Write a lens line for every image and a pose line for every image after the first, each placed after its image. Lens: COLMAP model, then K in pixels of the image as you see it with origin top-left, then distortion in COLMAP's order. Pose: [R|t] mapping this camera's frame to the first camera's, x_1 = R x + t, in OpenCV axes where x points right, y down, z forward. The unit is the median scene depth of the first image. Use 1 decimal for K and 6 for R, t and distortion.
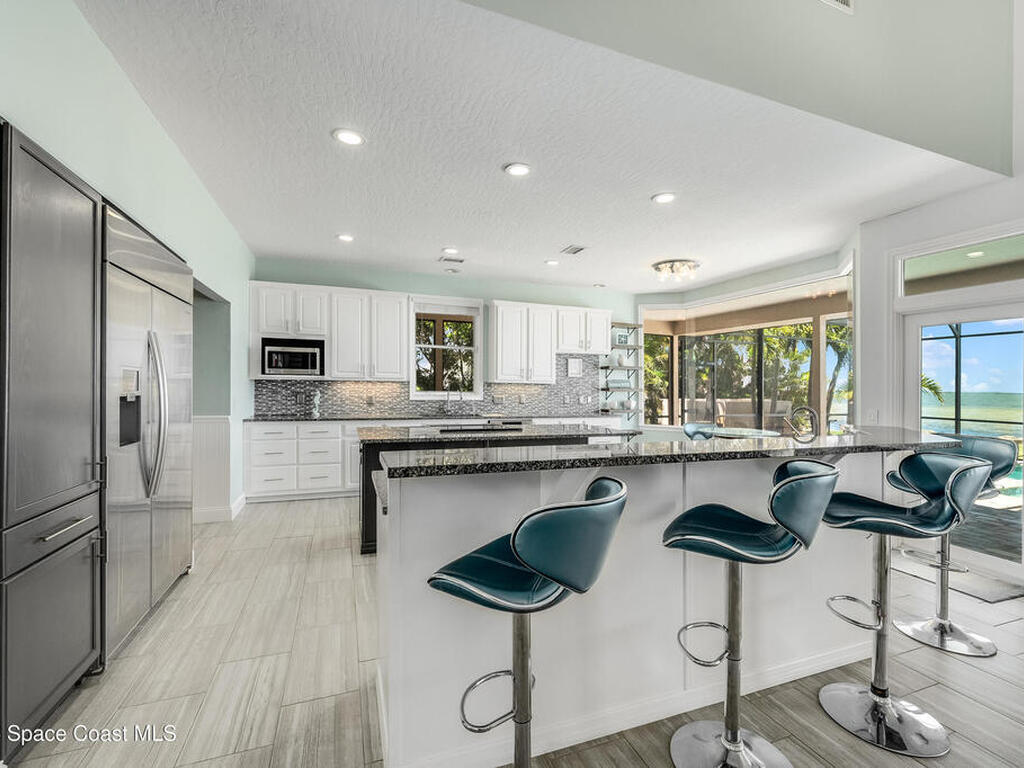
lens RADIAL K [[457.4, 0, 516.1], [0, 457.4, 384.4], [0, 0, 1]] dist [-0.001851, -0.000312]
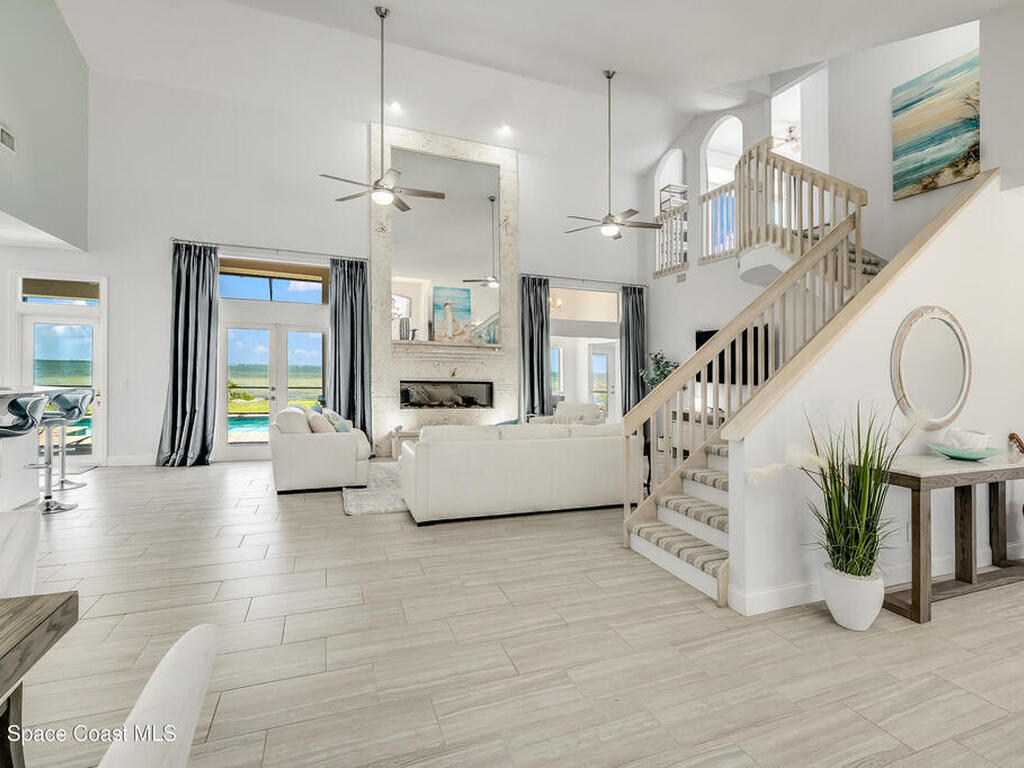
lens RADIAL K [[485.1, 0, 512.0], [0, 485.1, 384.0], [0, 0, 1]] dist [-0.000087, -0.000025]
pose [[-0.000354, -0.044711, 0.999000, -0.468560], [-0.012755, 0.998919, 0.044702, -0.009920], [-0.999919, -0.012727, -0.000924, -0.383508]]
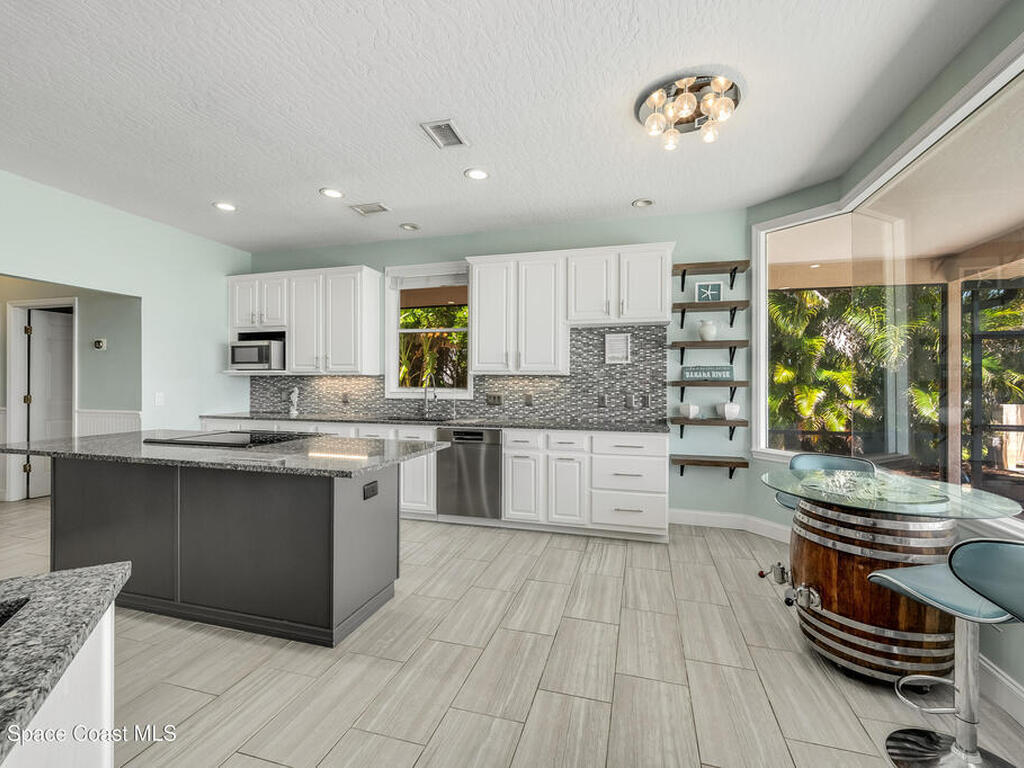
lens RADIAL K [[457.4, 0, 516.1], [0, 457.4, 384.4], [0, 0, 1]] dist [-0.001851, -0.000312]
pose [[0.805137, -0.010528, -0.592995, 0.427322], [0.007918, 0.999944, -0.007001, 0.016753], [0.593036, 0.000941, 0.805176, 0.473656]]
